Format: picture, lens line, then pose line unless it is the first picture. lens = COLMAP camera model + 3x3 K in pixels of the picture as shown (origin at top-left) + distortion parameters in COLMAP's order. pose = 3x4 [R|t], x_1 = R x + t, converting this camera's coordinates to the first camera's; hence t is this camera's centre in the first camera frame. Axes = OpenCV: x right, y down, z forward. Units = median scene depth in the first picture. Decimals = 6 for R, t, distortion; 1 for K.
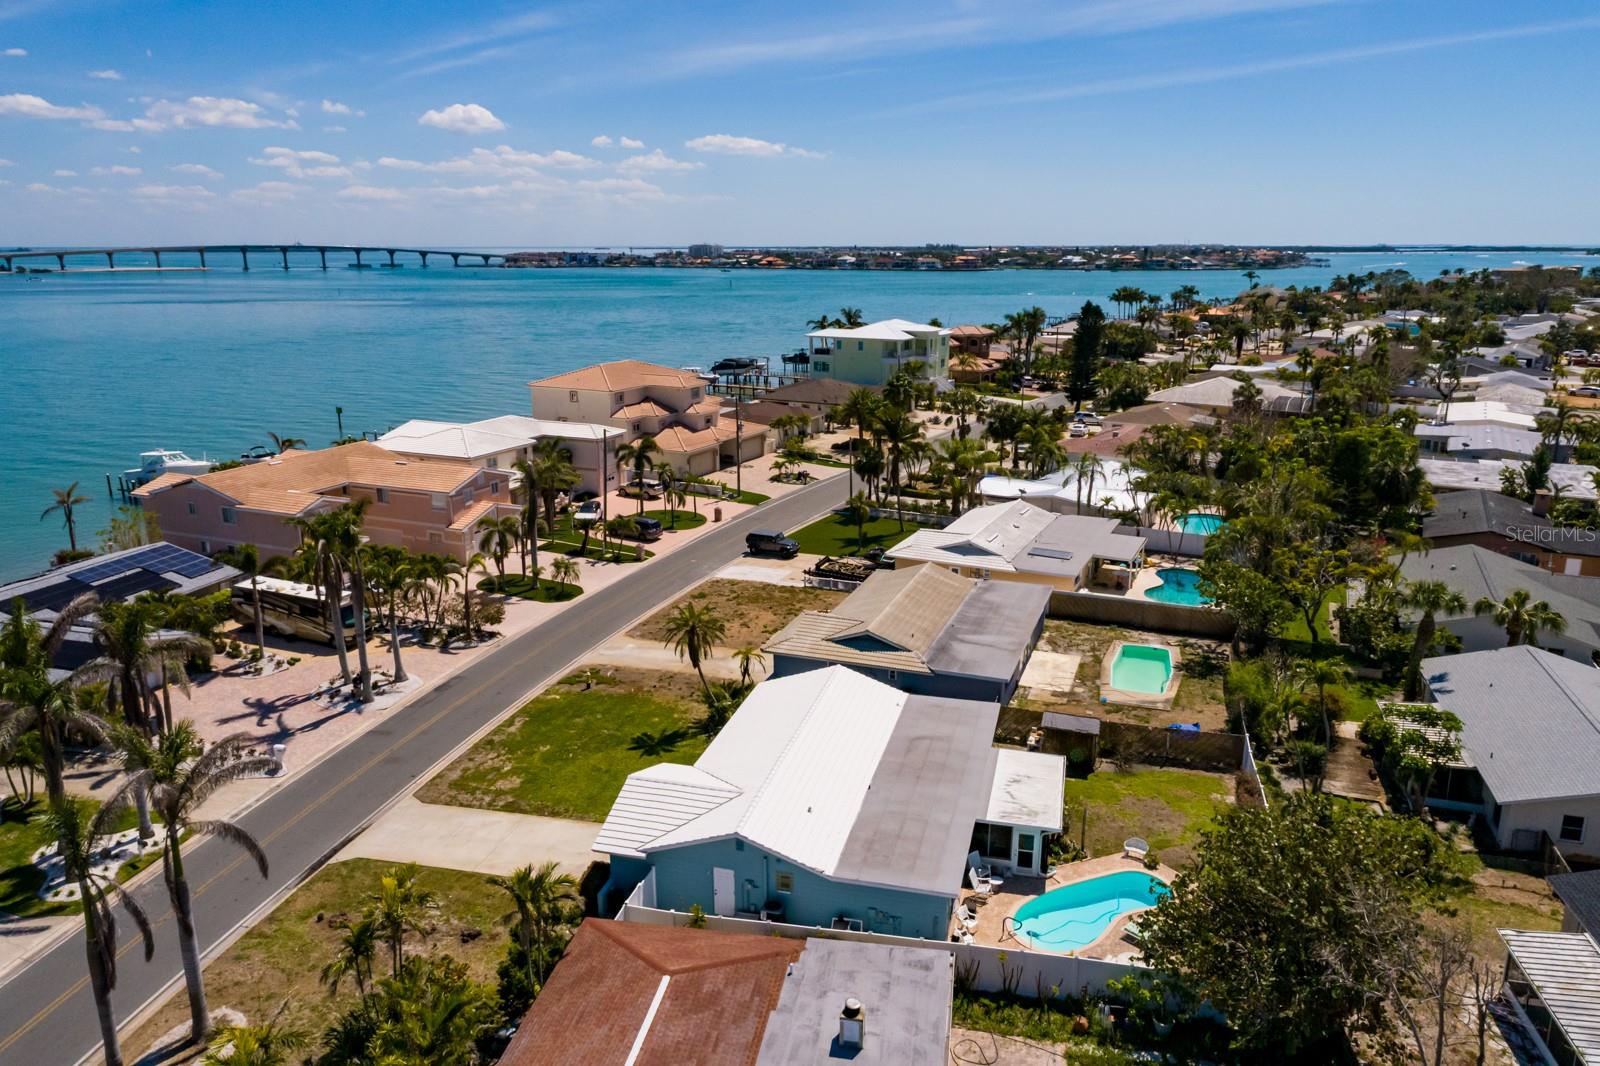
lens RADIAL K [[1093.2, 0, 802.9], [0, 1093.2, 534.5], [0, 0, 1]] dist [-0.001388, 0.007511]
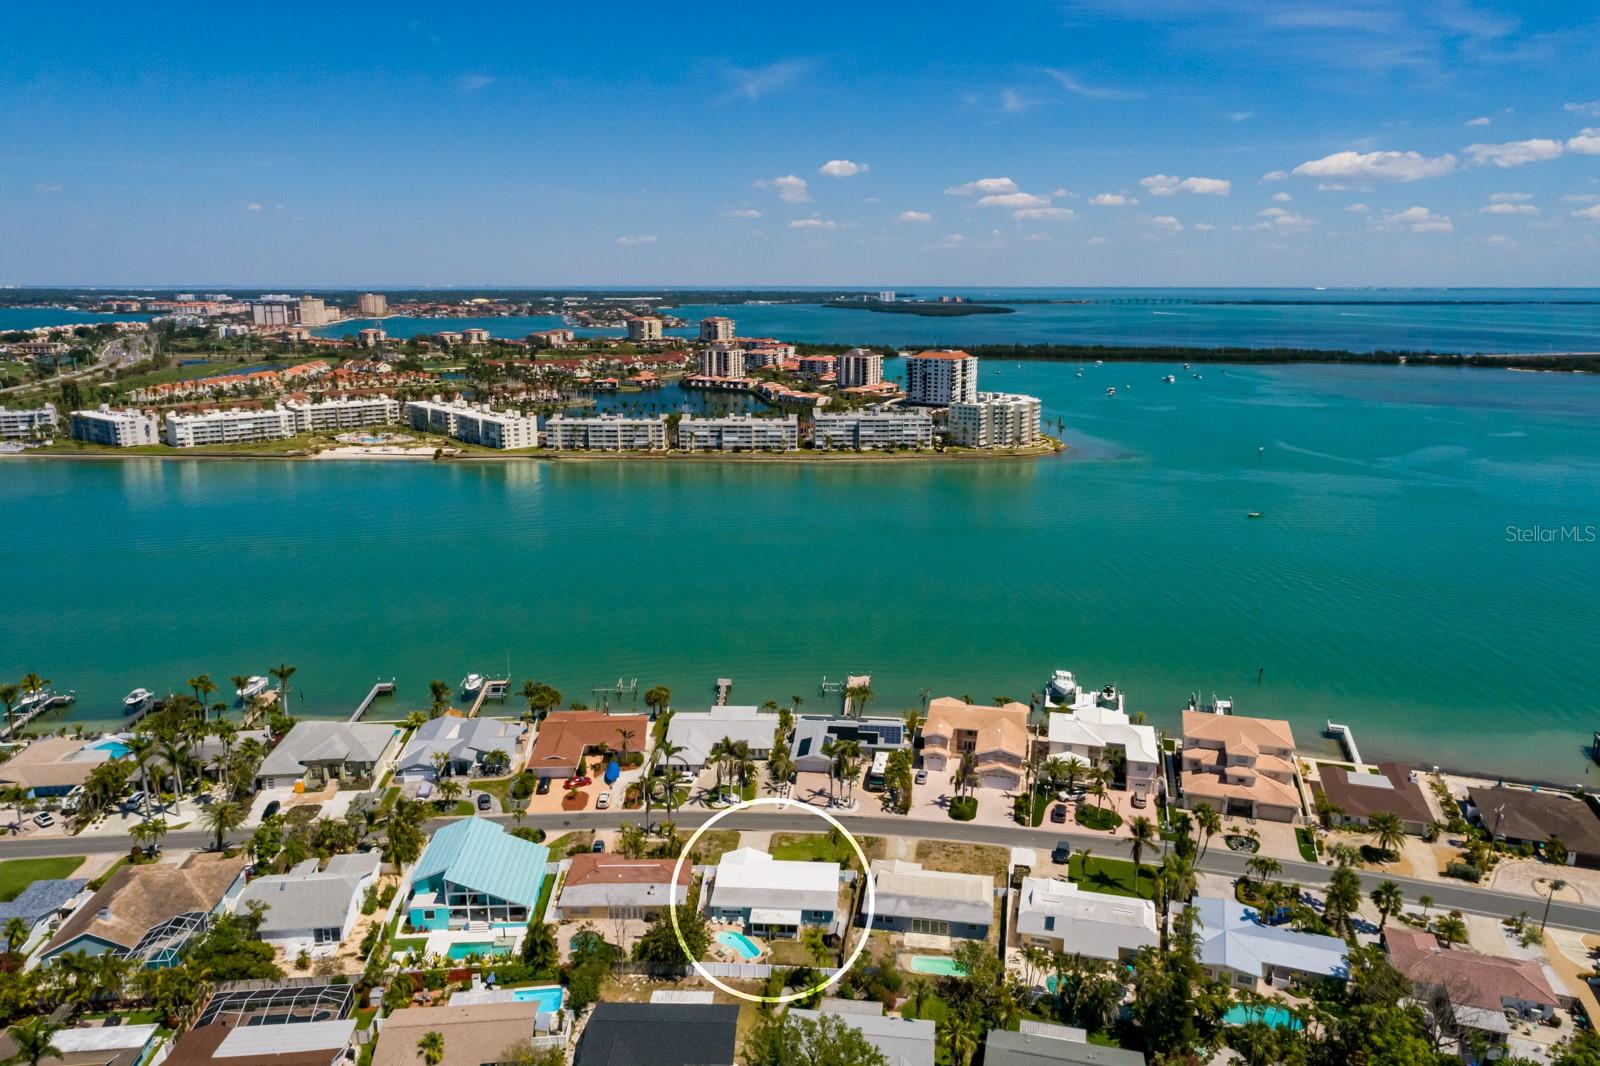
lens RADIAL K [[1106.3, 0, 800.0], [0, 1106.3, 533.0], [0, 0, 1]] dist [0.001062, 0.011114]
pose [[0.183714, 0.220066, -0.958029, 1.544246], [-0.253458, 0.952267, 0.170138, -0.702480], [0.949741, 0.211563, 0.230722, 0.055948]]
